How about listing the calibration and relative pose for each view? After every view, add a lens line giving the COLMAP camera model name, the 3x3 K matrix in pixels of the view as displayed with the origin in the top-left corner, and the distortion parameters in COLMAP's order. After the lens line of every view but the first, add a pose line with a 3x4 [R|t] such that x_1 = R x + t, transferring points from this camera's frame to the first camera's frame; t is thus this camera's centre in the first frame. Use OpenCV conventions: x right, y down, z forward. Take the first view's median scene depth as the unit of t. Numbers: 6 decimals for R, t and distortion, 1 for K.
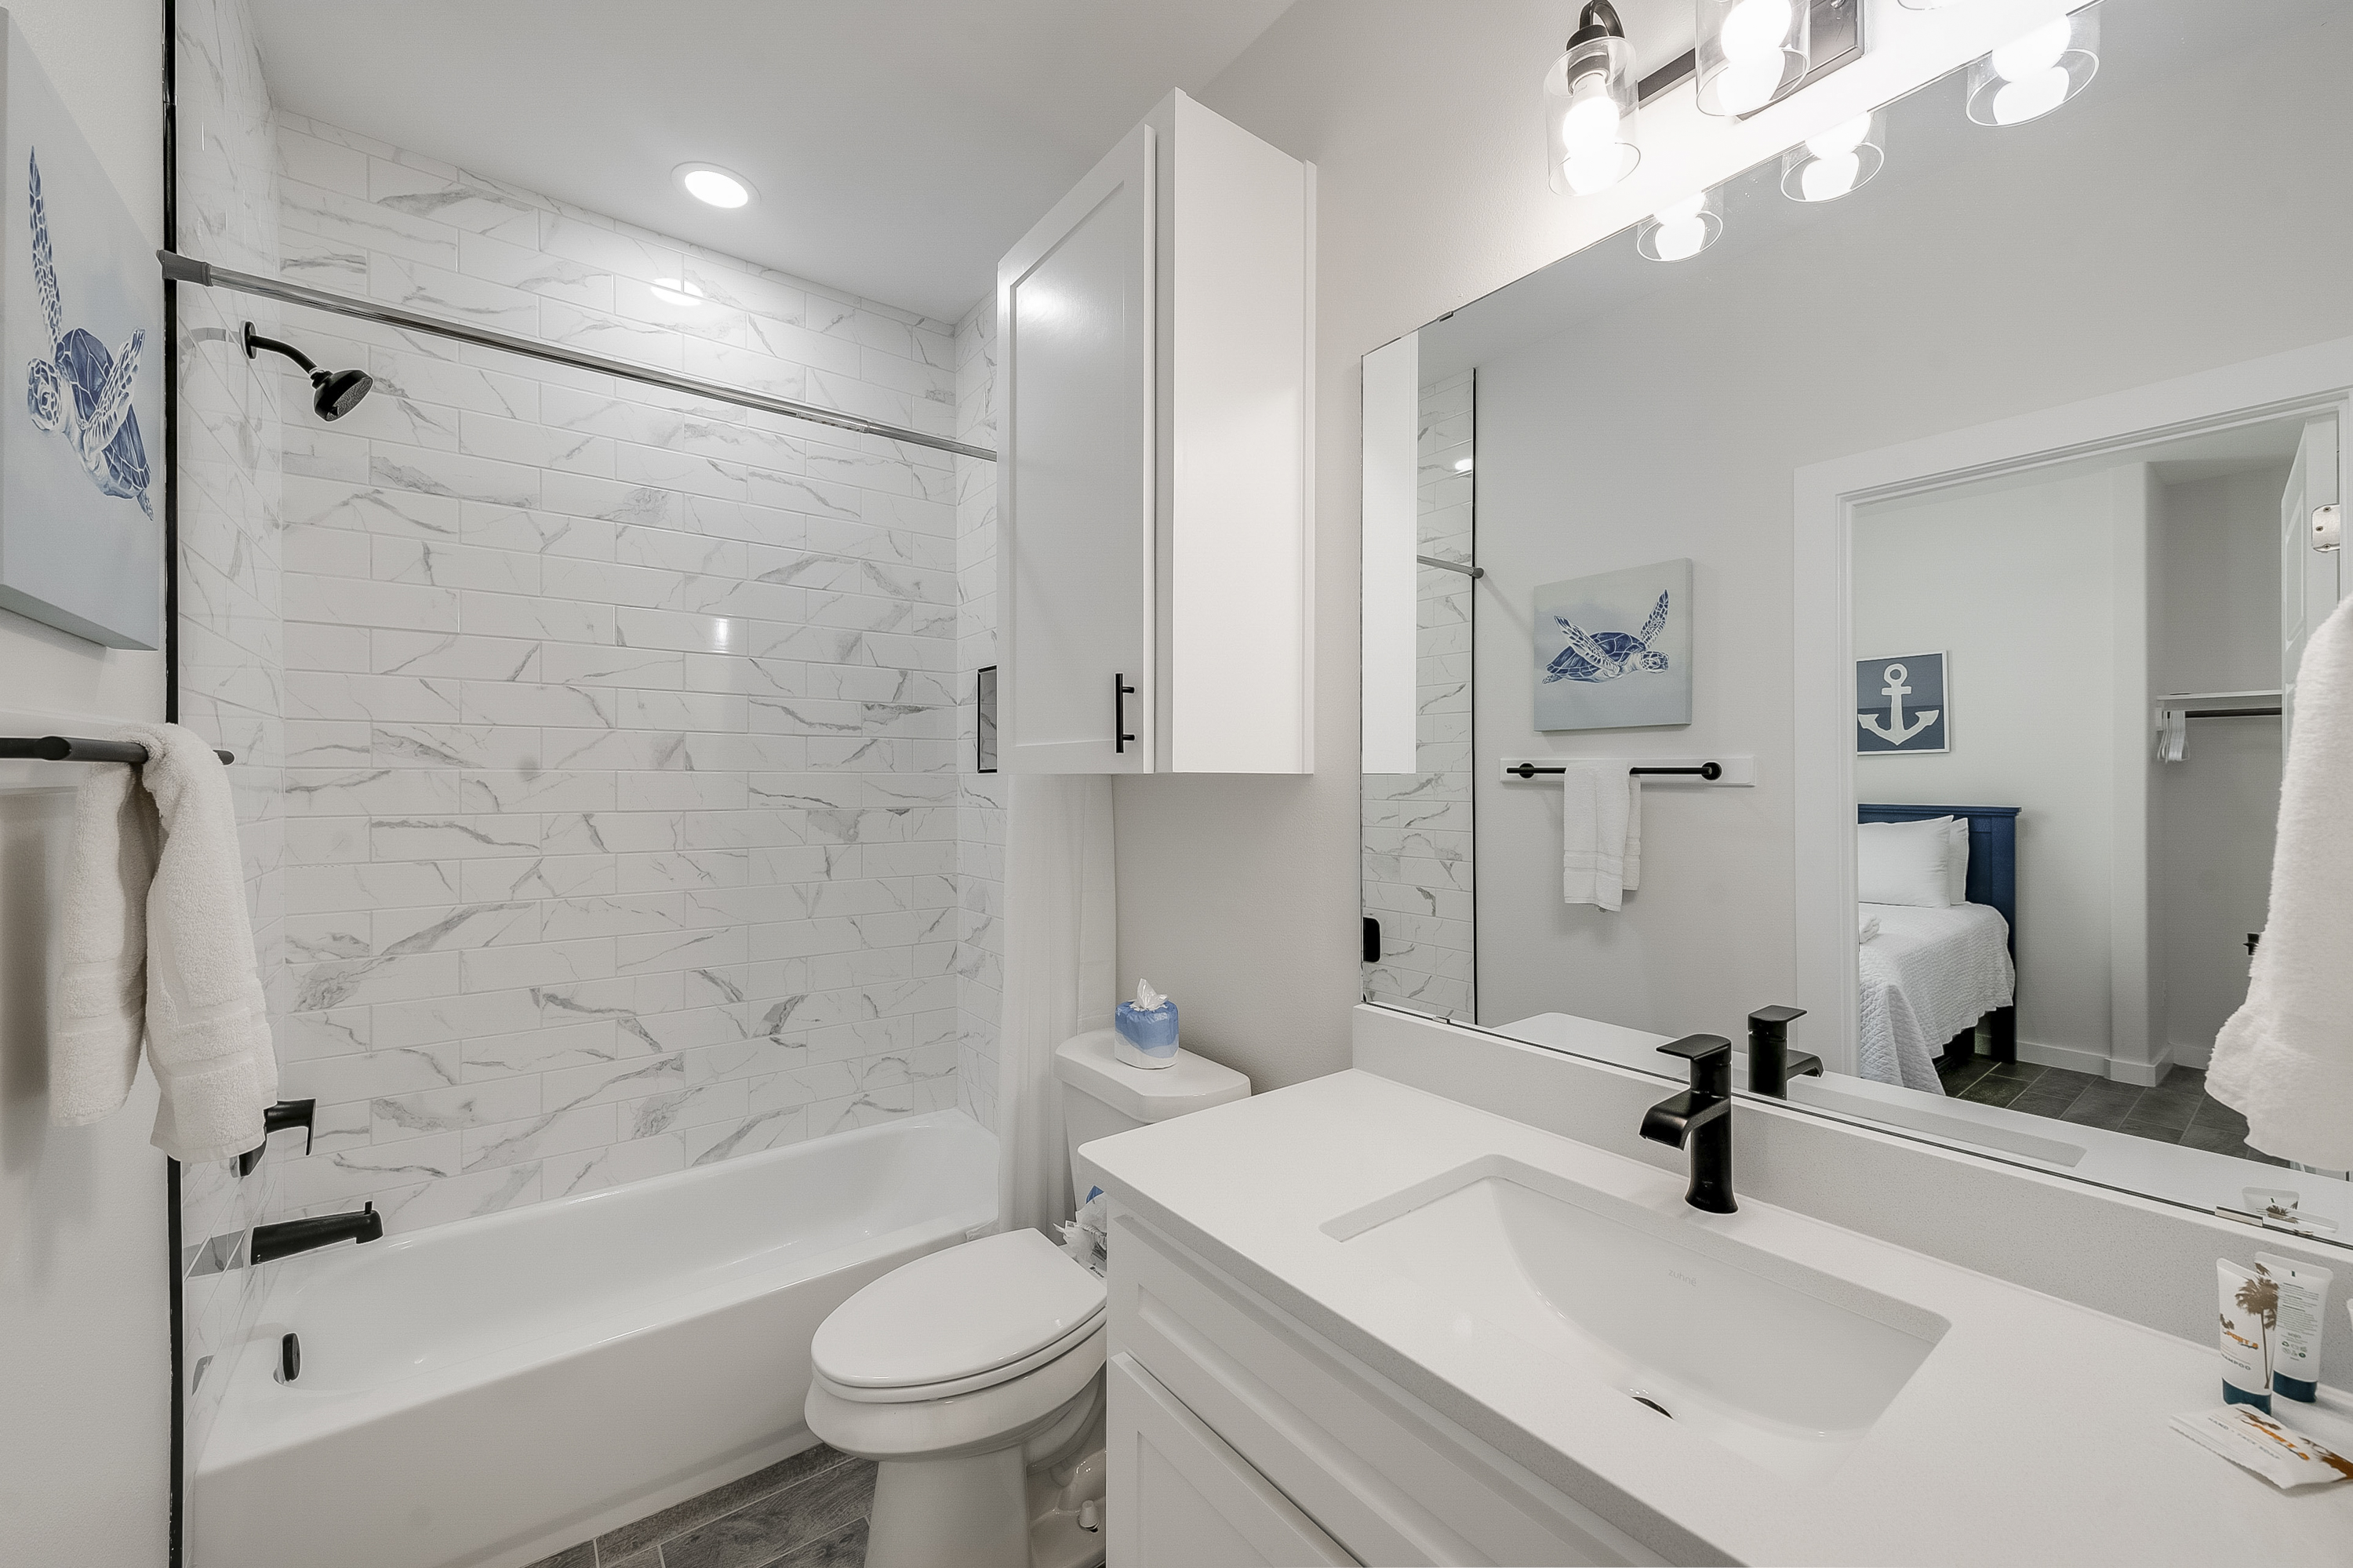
lens RADIAL K [[936.9, 0, 1177.2], [0, 936.9, 789.1], [0, 0, 1]] dist [-0.000986, -0.000085]
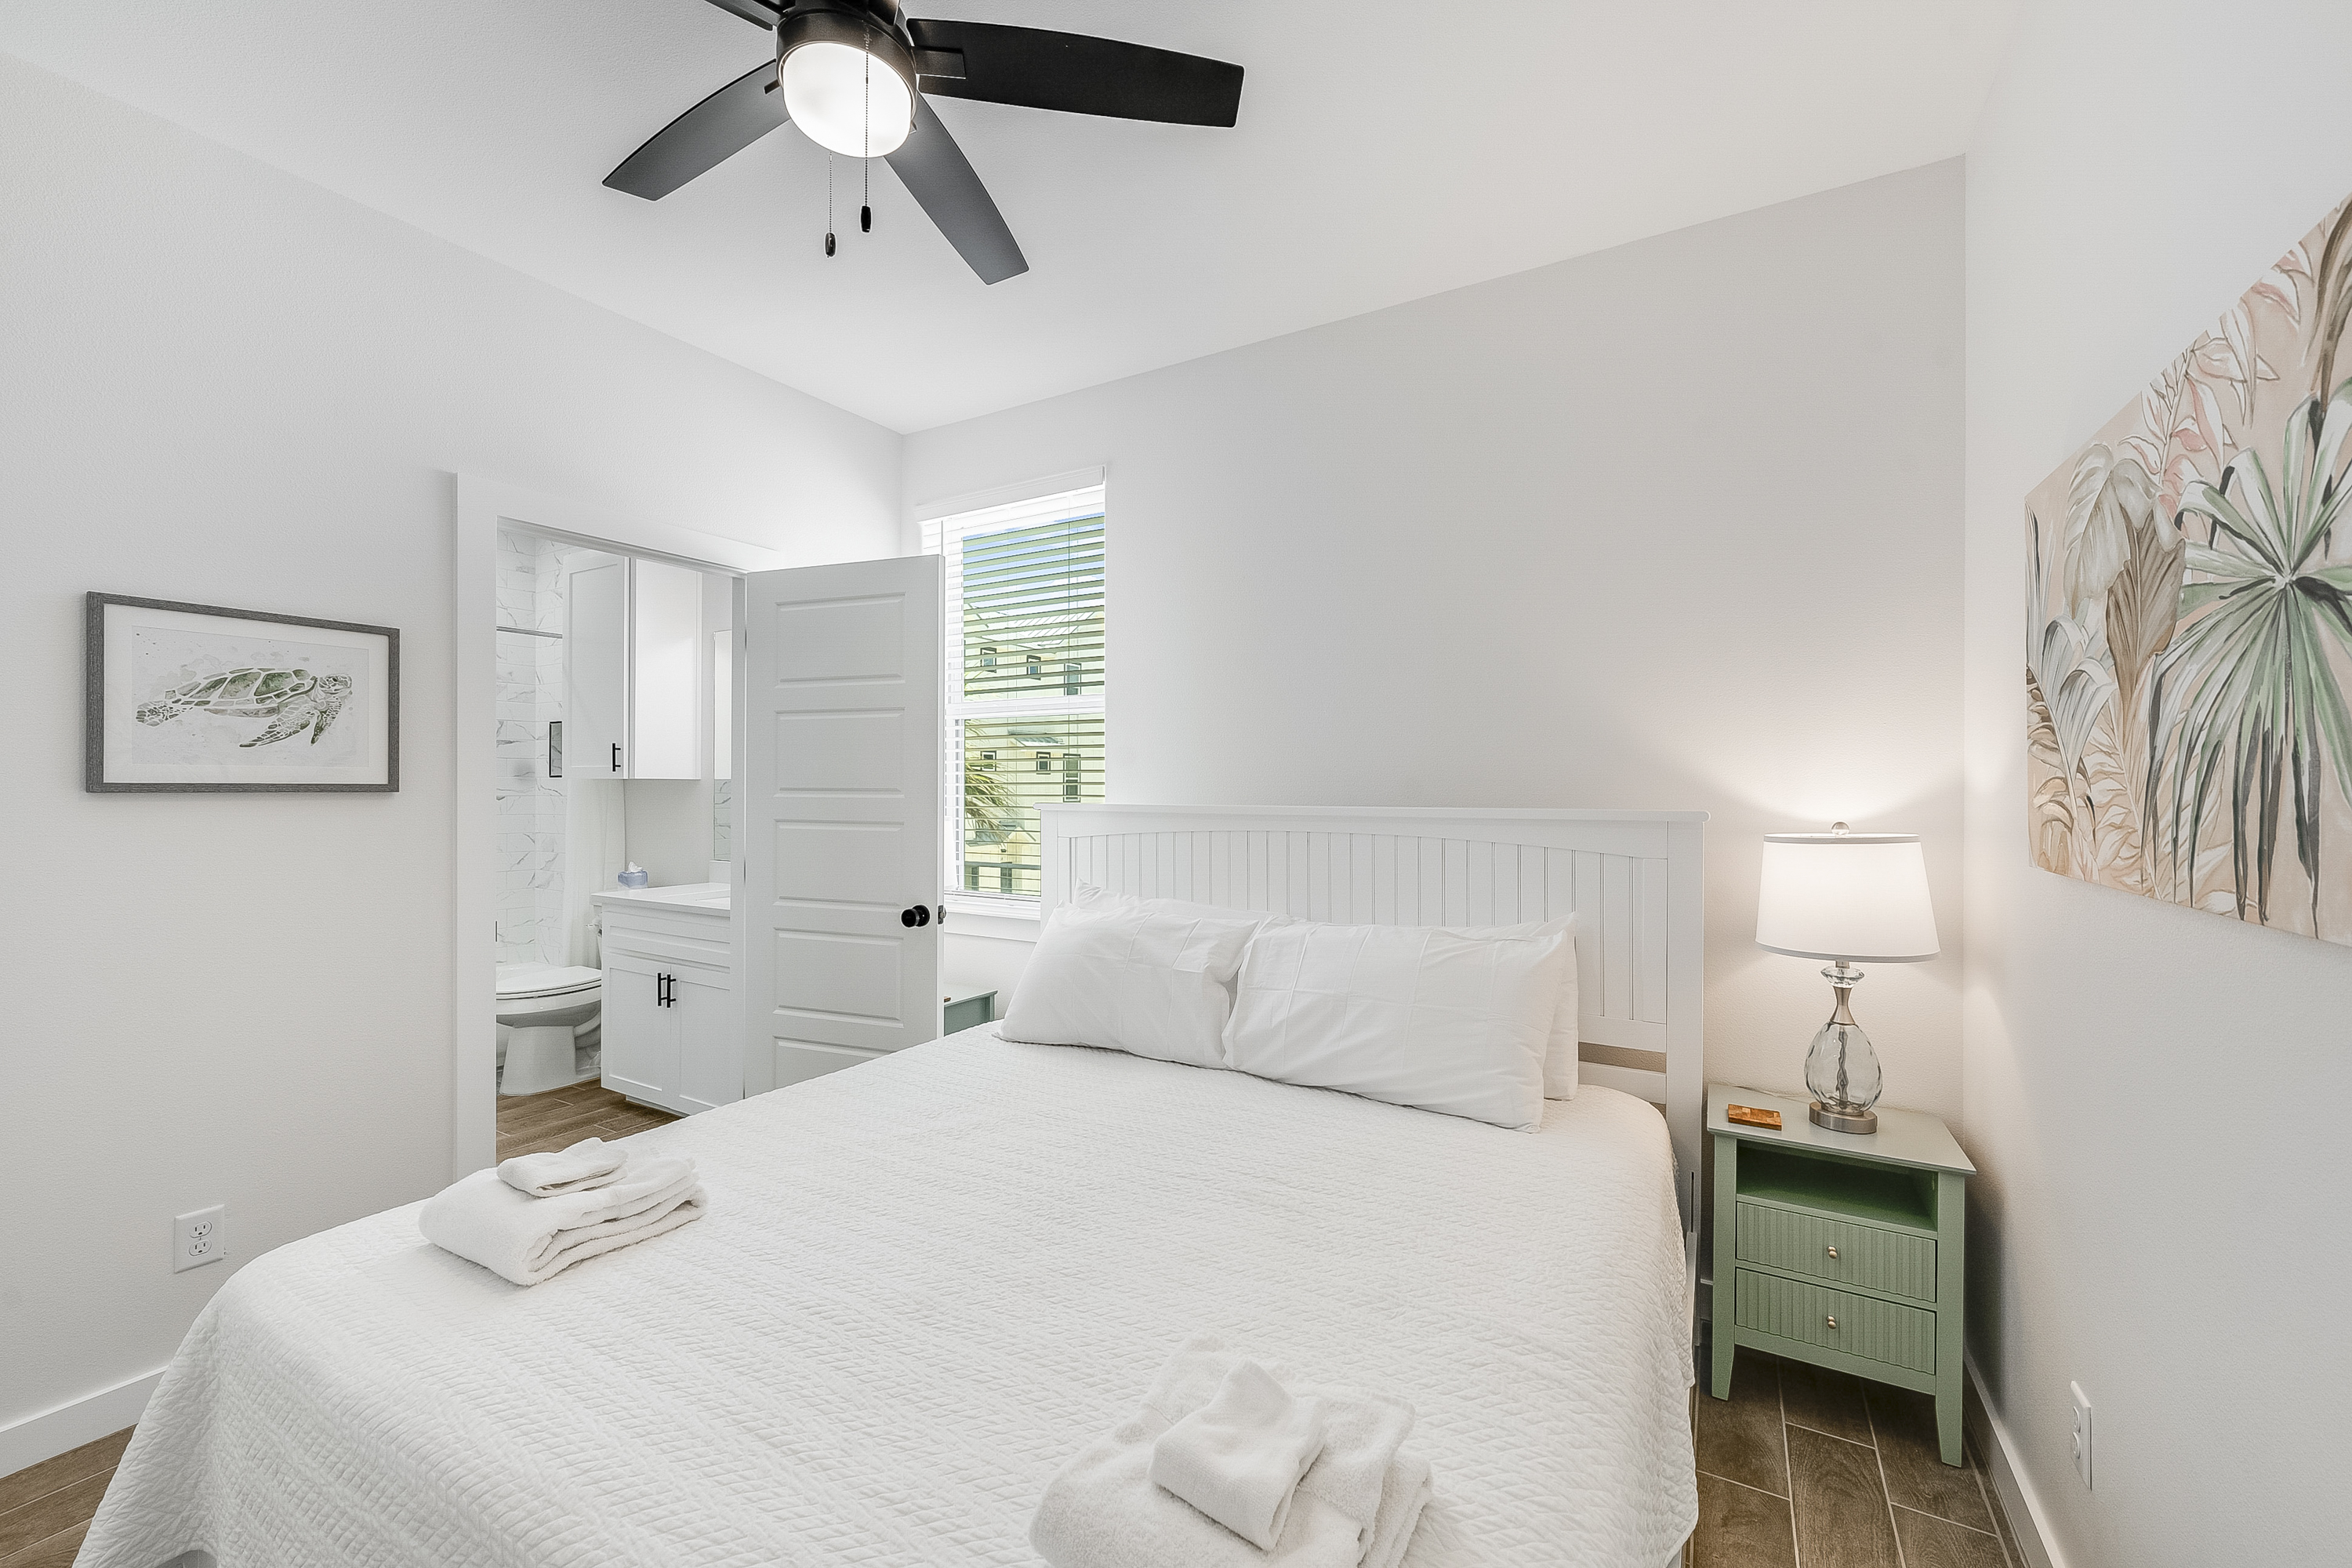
lens RADIAL K [[936.4, 0, 1176.7], [0, 936.4, 789.1], [0, 0, 1]] dist [-0.000986, -0.000085]
pose [[0.922856, 0.002504, 0.385137, 0.331402], [-0.001800, 0.999996, -0.002190, 0.014204], [-0.385141, 0.001328, 0.922857, -1.793521]]
